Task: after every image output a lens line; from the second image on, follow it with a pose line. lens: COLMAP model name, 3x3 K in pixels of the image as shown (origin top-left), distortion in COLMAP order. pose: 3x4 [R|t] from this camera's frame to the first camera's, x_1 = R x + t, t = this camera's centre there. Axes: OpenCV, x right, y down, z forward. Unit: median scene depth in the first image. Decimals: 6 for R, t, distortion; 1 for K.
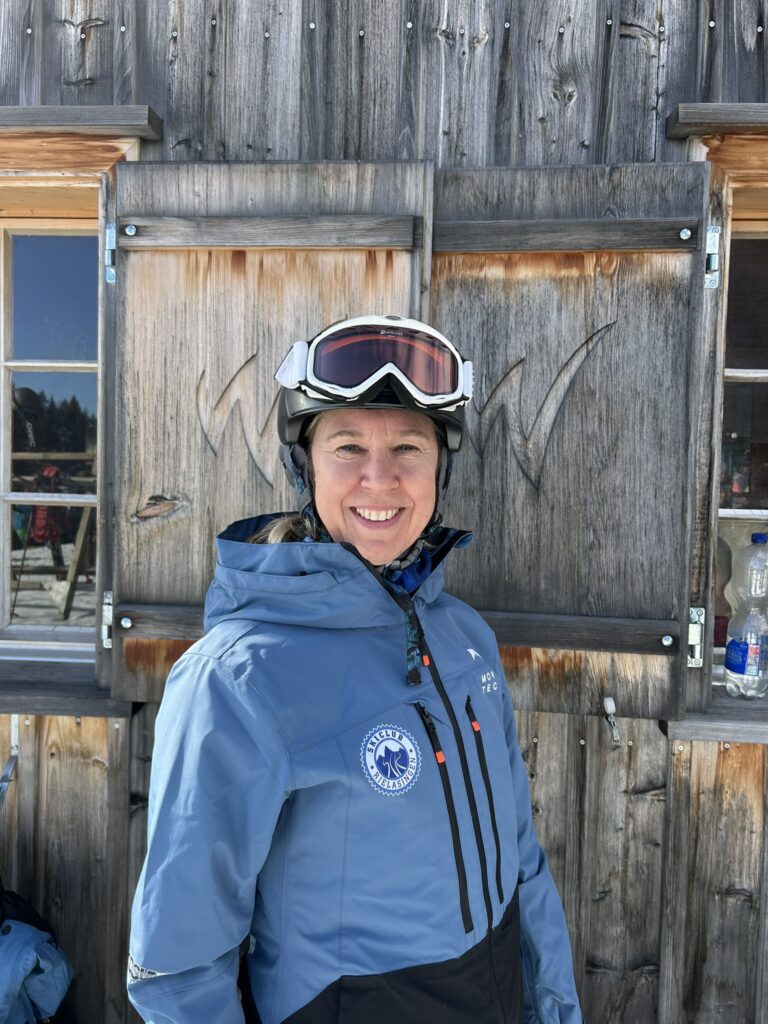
lens RADIAL K [[831.2, 0, 383.7], [0, 831.2, 506.4], [0, 0, 1]] dist [0.031934, -0.045839]
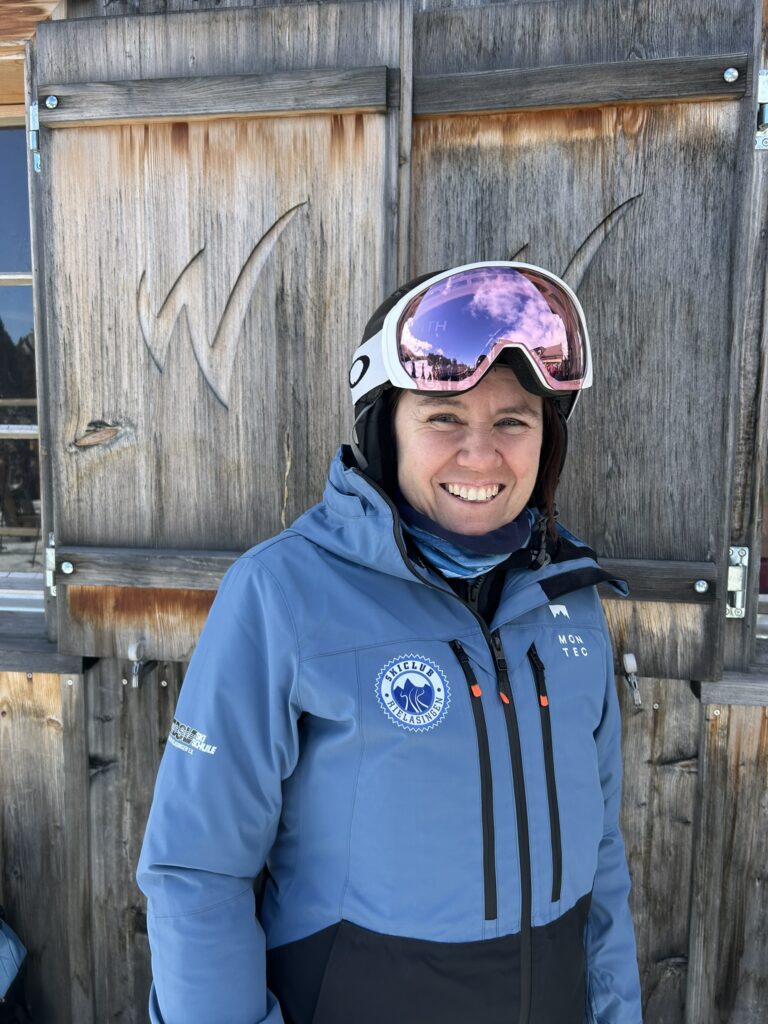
lens RADIAL K [[831.2, 0, 365.8], [0, 831.2, 509.7], [0, 0, 1]] dist [0.031934, -0.045839]
pose [[0.997685, -0.008772, -0.067436, 0.062943], [0.013217, 0.997748, 0.065752, 0.025491], [0.066707, -0.066491, 0.995555, 0.155099]]
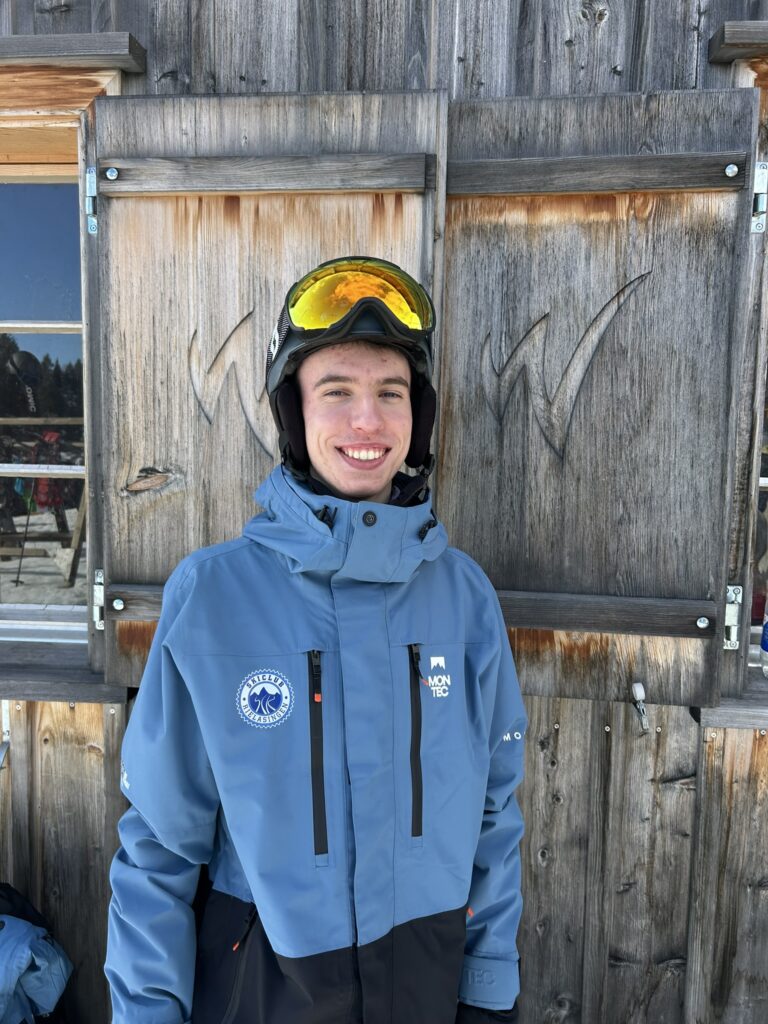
lens RADIAL K [[831.2, 0, 378.1], [0, 831.2, 515.1], [0, 0, 1]] dist [0.031934, -0.045839]
pose [[0.999865, -0.005254, -0.015561, -0.003123], [0.006125, 0.998385, 0.056474, -0.011346], [0.015239, -0.056562, 0.998283, 0.079408]]
